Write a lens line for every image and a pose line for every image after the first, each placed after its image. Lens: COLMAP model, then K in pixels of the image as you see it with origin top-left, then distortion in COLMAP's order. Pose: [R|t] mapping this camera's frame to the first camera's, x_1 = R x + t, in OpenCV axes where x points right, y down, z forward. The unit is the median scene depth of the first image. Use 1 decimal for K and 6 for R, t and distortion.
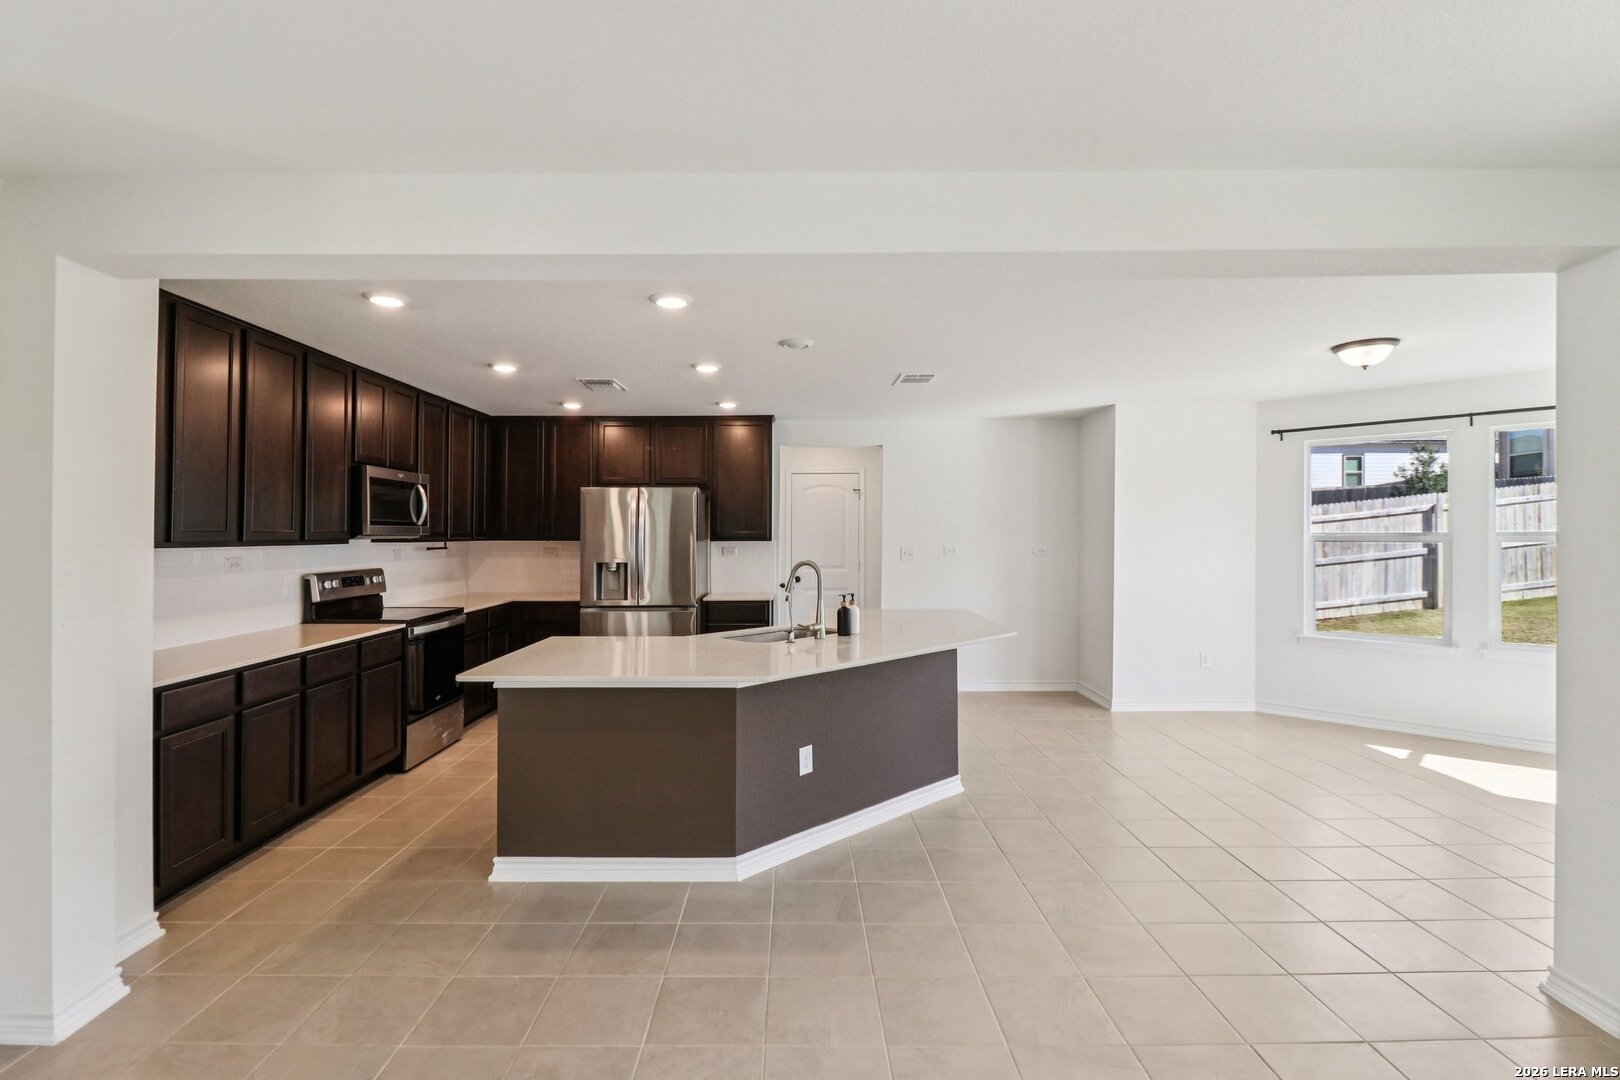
lens RADIAL K [[760.9, 0, 798.4], [0, 760.9, 515.3], [0, 0, 1]] dist [-0.002610, -0.000173]
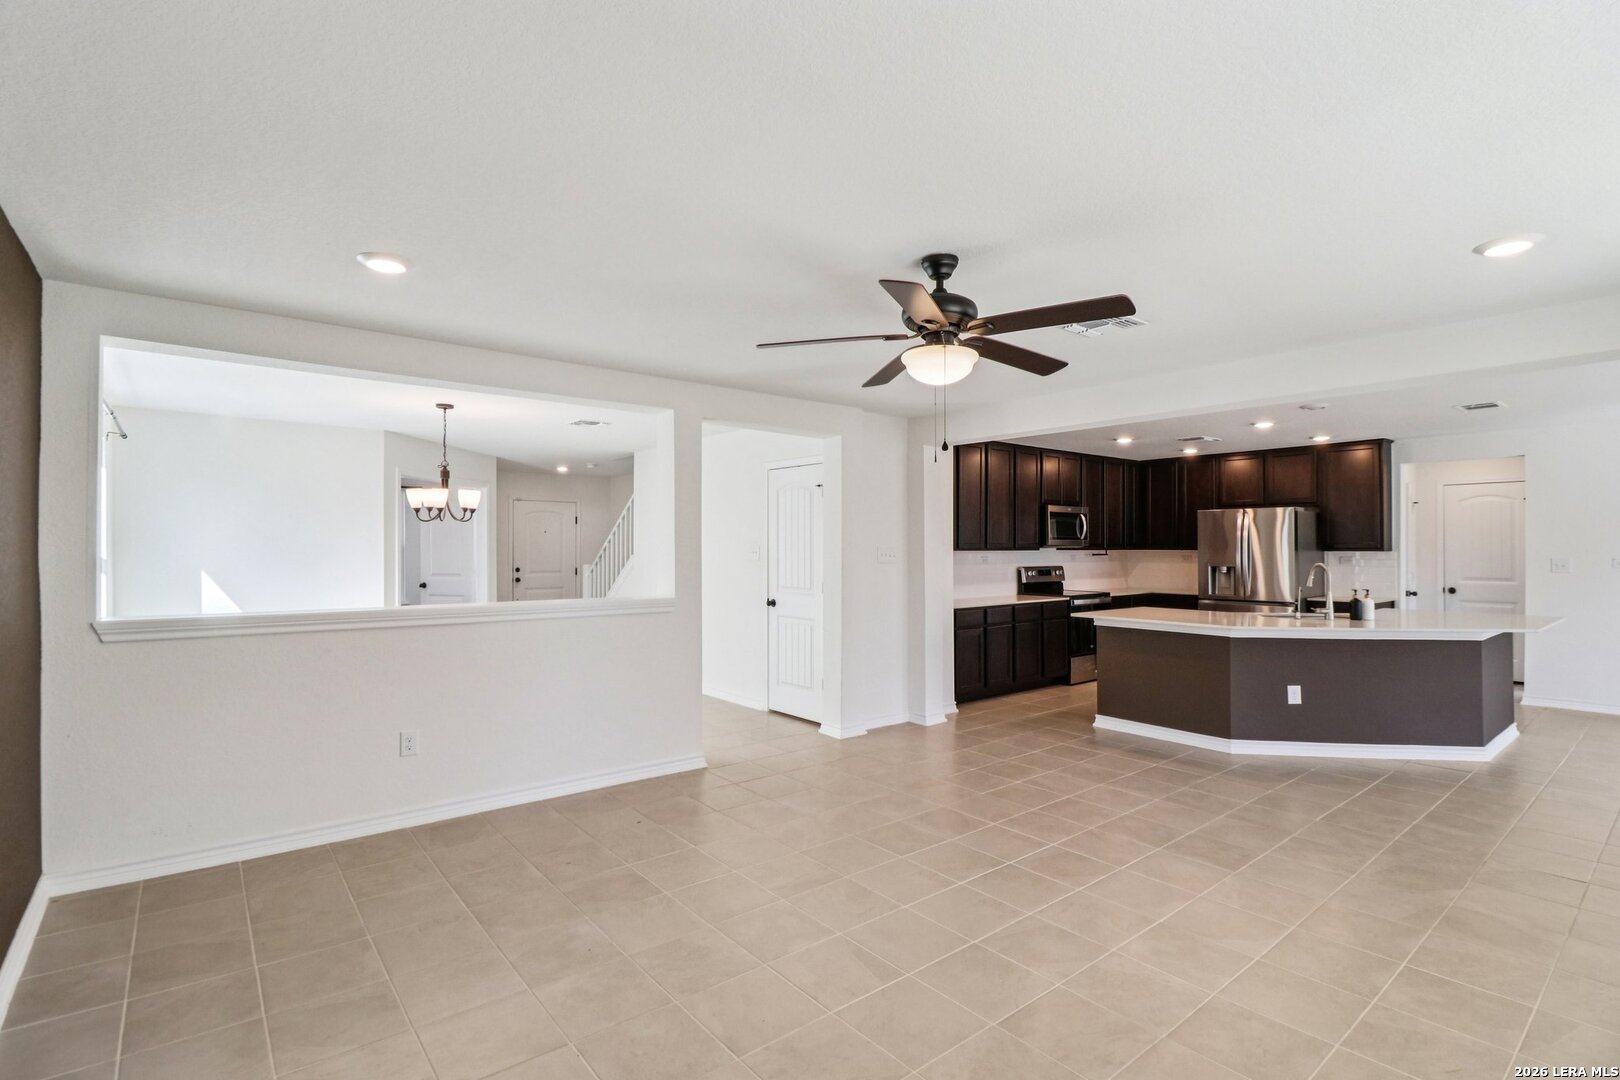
lens RADIAL K [[762.3, 0, 801.8], [0, 762.3, 538.9], [0, 0, 1]] dist [-0.000819, -0.013077]
pose [[0.625821, -0.006057, -0.779943, 0.402187], [0.018080, 0.999814, 0.006742, -0.009792], [0.779757, -0.018320, 0.625814, -0.485246]]
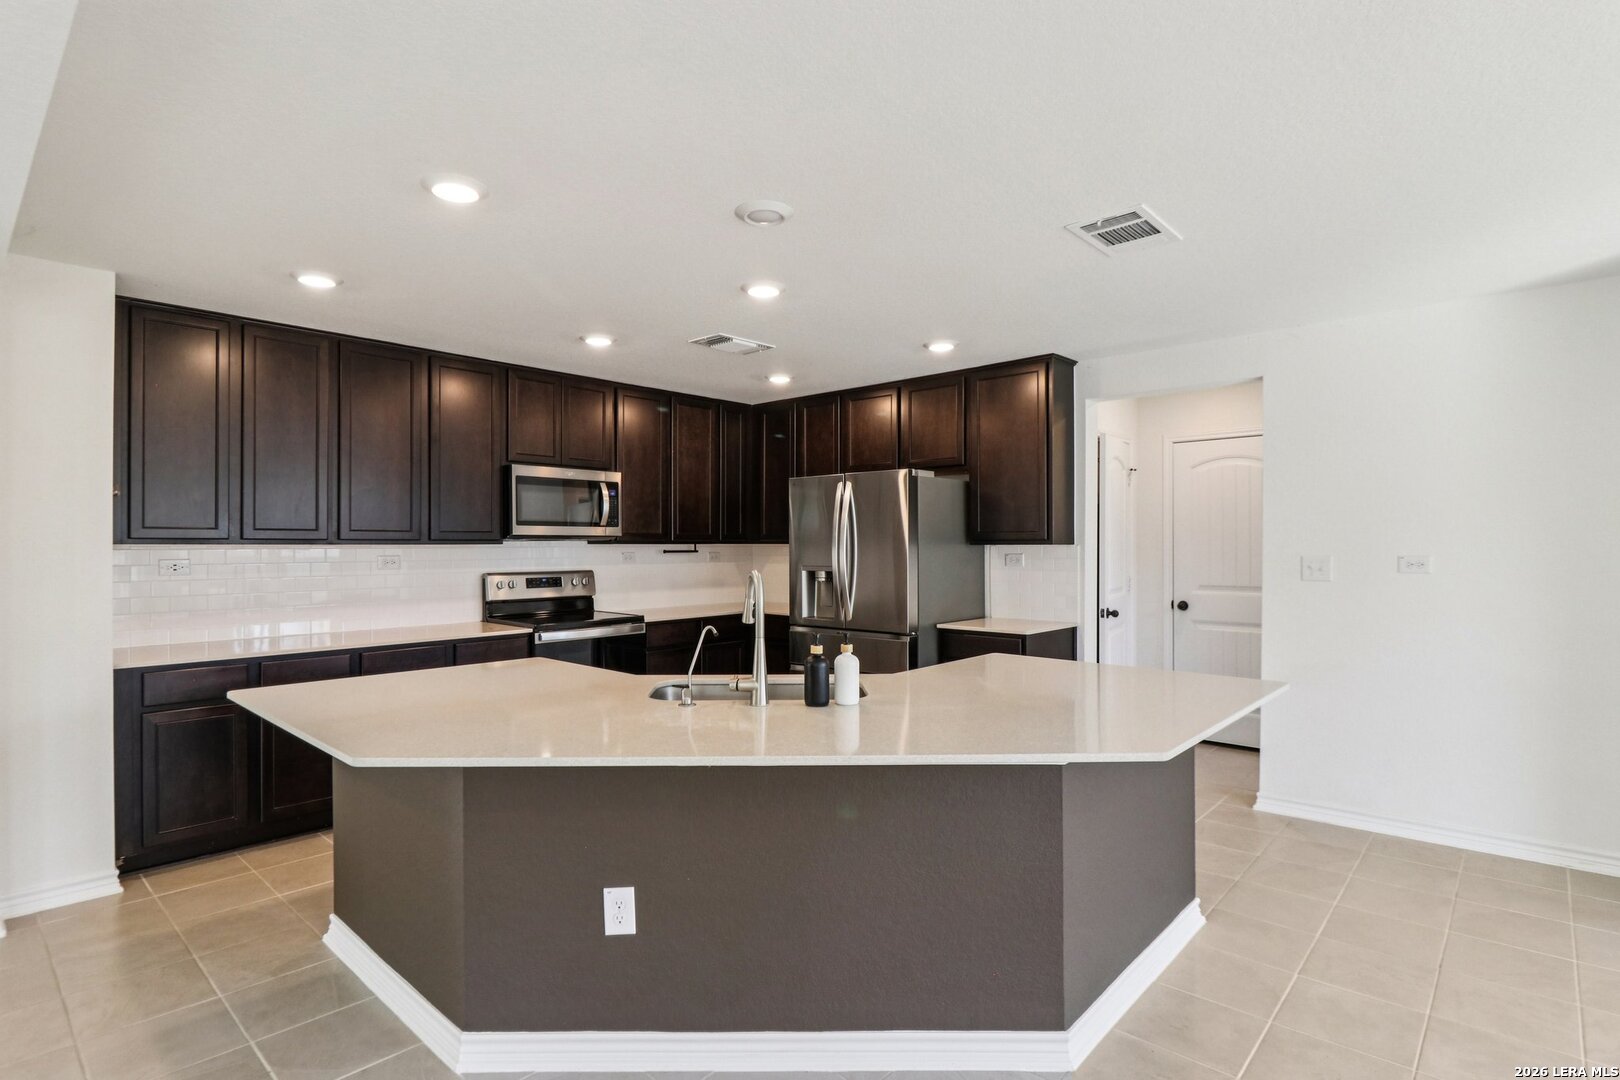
lens RADIAL K [[802.6, 0, 789.0], [0, 802.6, 538.5], [0, 0, 1]] dist [0.003431, -0.010344]
pose [[0.730780, -0.003959, -0.682601, 0.369230], [0.017425, 0.999766, 0.012857, 0.020920], [0.682390, -0.021290, 0.730678, 0.452232]]
